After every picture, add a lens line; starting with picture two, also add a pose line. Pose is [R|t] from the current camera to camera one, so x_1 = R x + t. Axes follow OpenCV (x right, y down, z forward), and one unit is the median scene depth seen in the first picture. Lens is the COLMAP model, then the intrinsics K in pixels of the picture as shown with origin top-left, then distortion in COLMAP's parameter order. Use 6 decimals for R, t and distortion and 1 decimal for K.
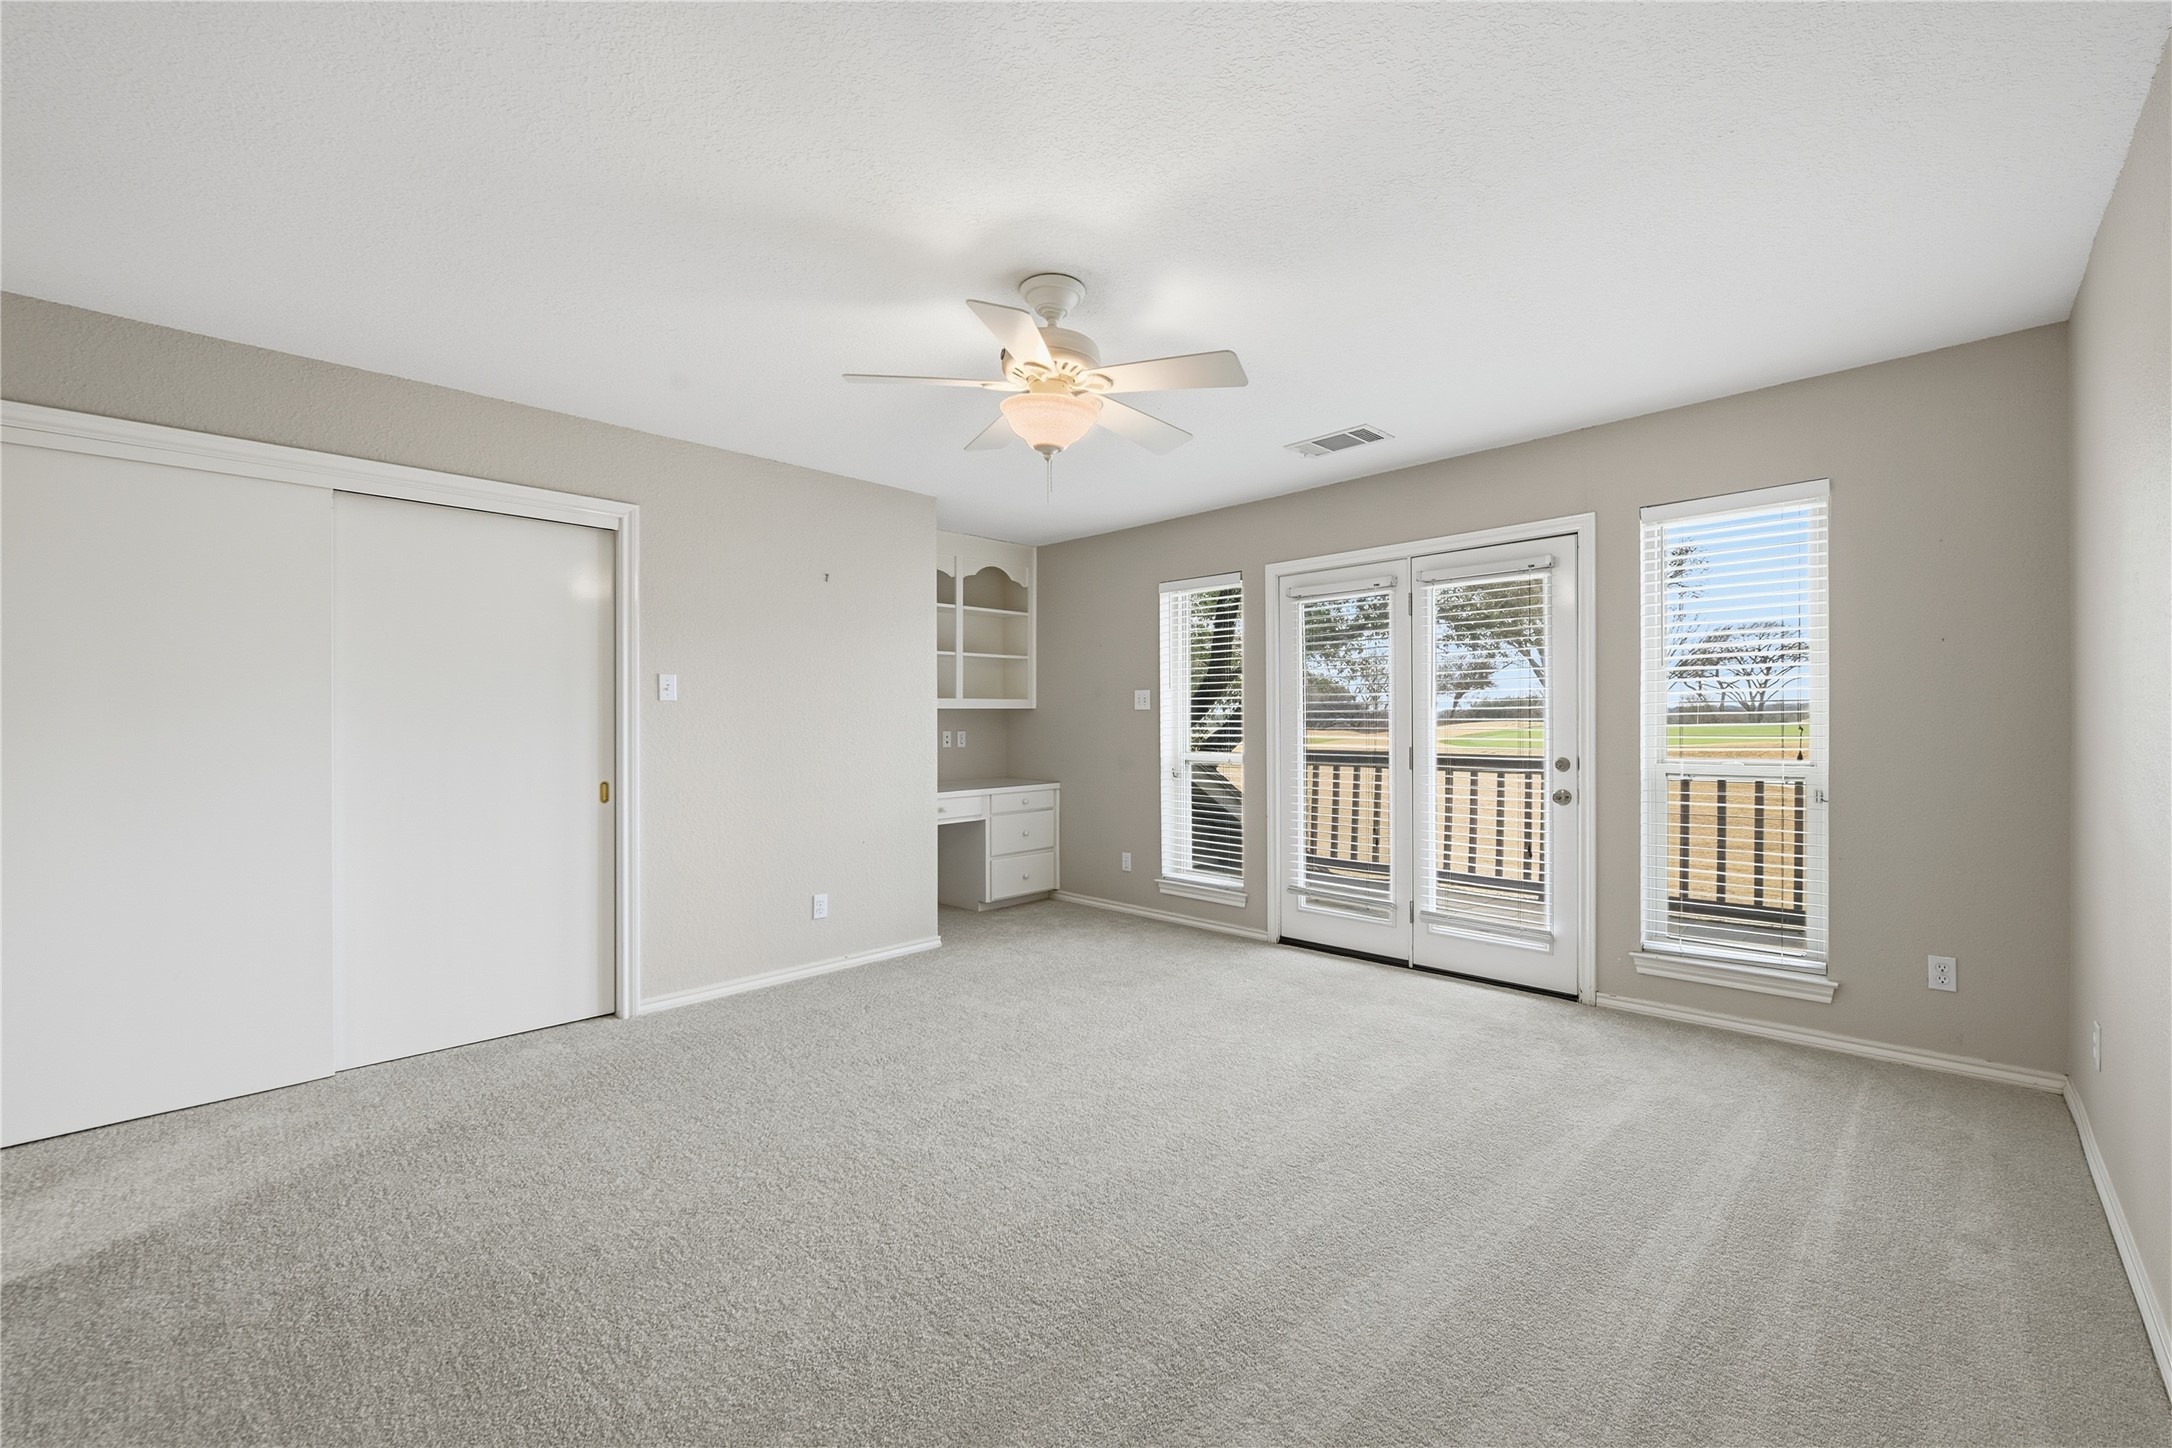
lens RADIAL K [[869.6, 0, 1072.9], [0, 869.6, 723.8], [0, 0, 1]] dist [-0.011830, 0.000530]
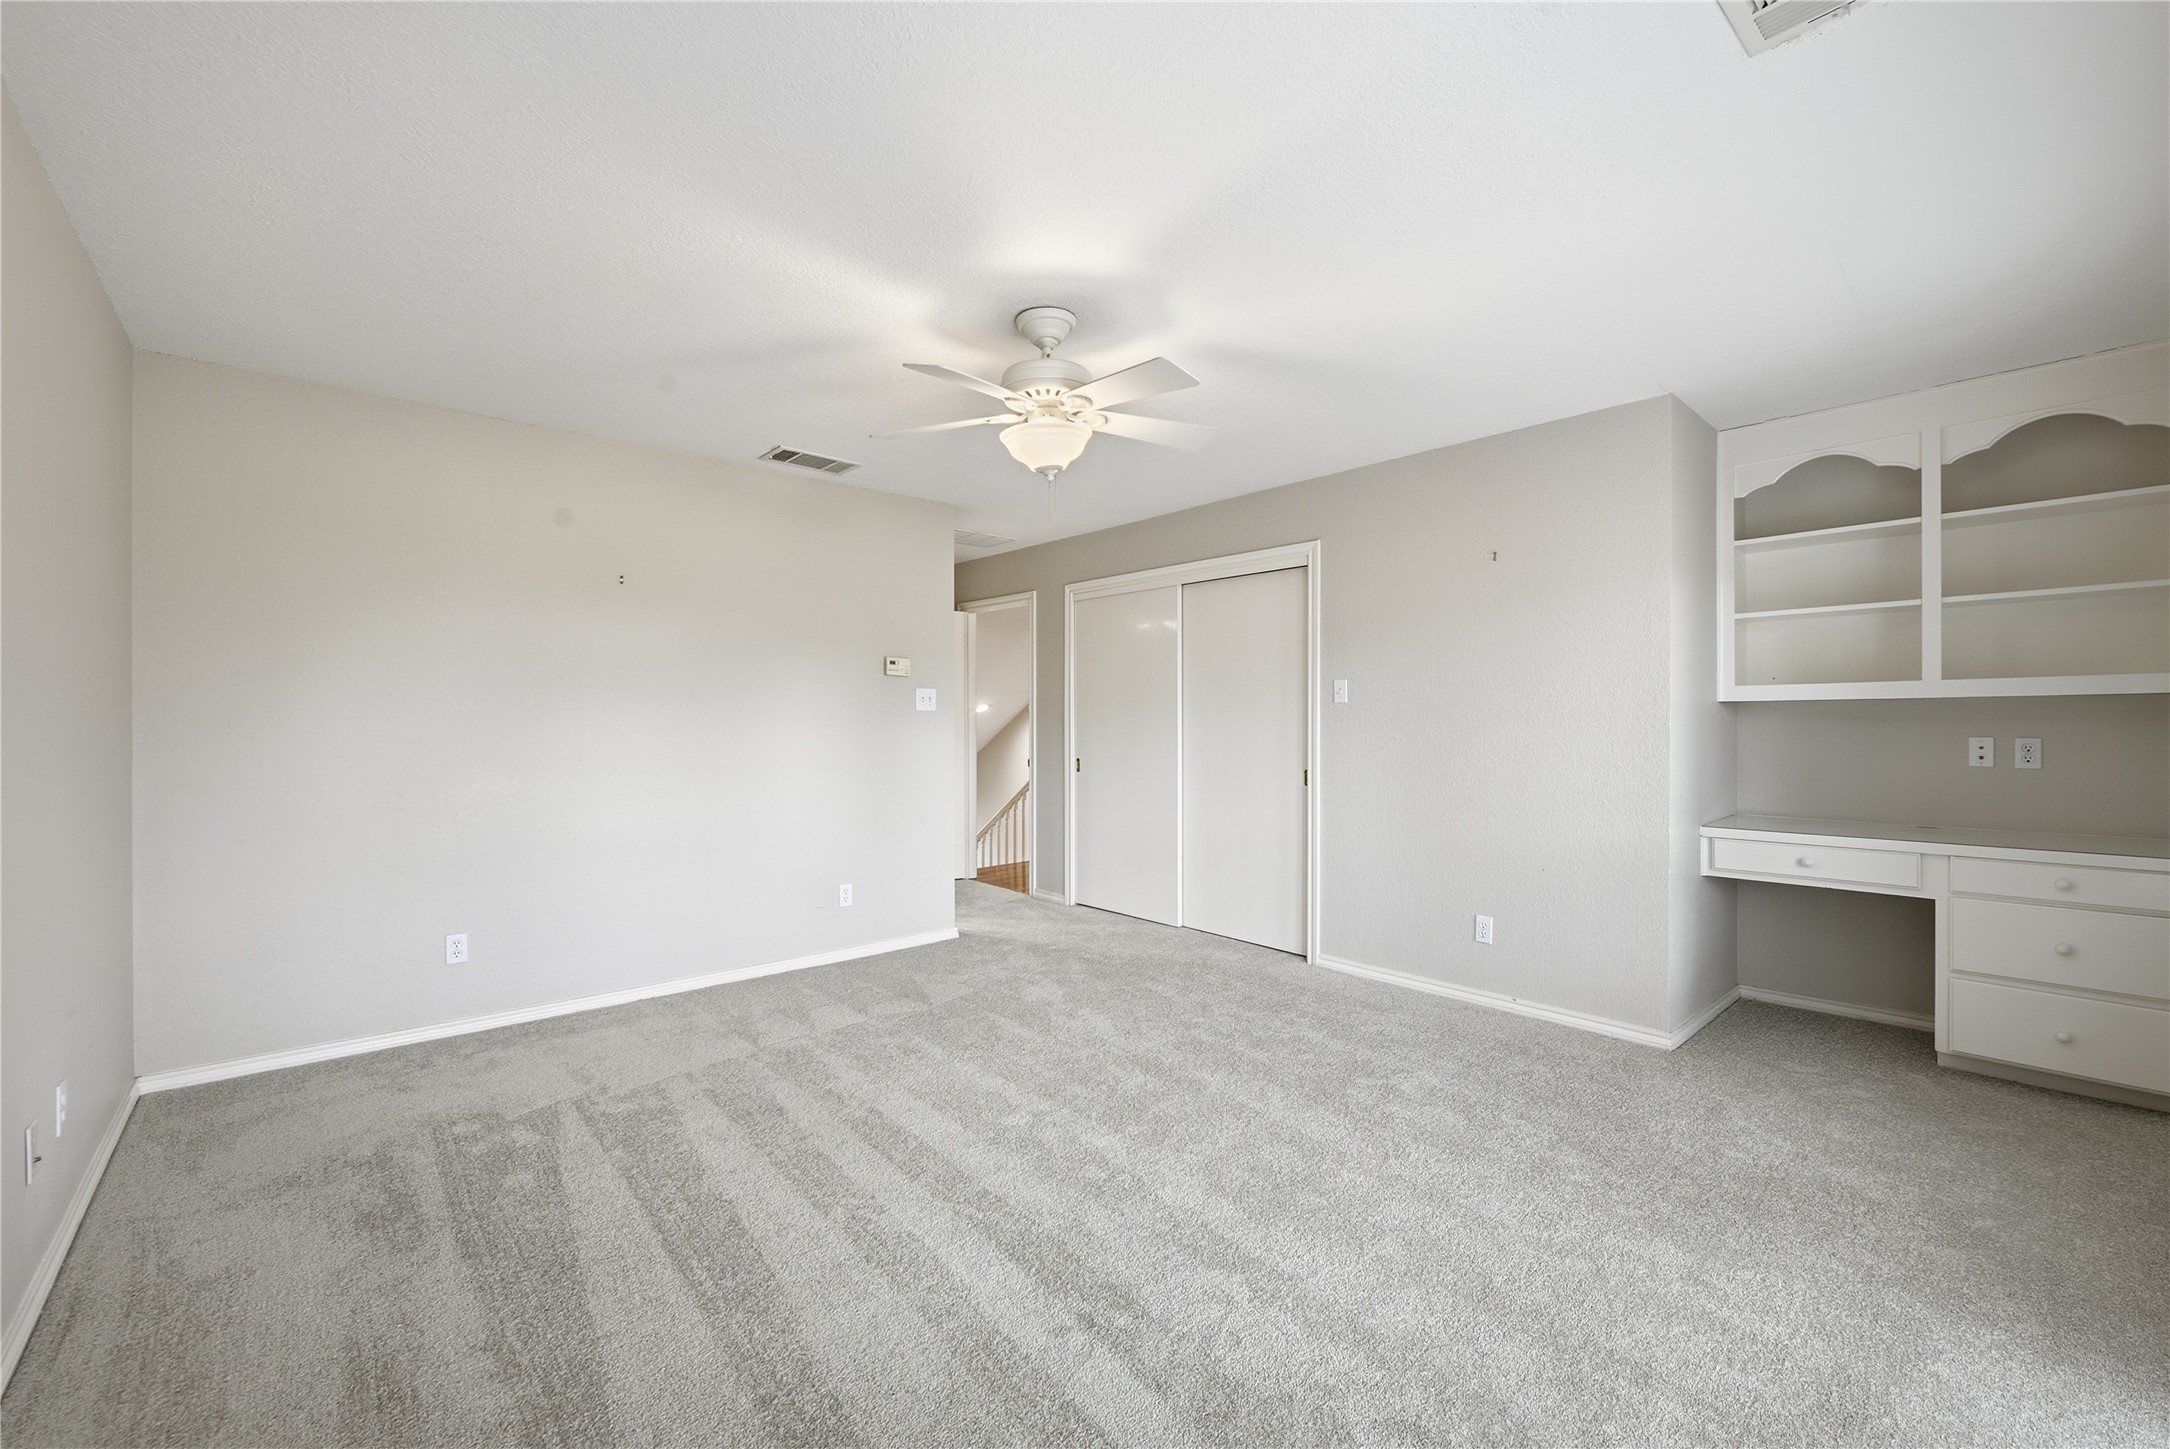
lens RADIAL K [[868.8, 0, 1072.1], [0, 868.8, 722.1], [0, 0, 1]] dist [-0.011830, 0.000530]
pose [[-0.067110, 0.003444, -0.997740, 0.547309], [-0.000269, 0.999994, 0.003470, -0.004198], [0.997746, 0.000501, -0.067109, 0.566410]]
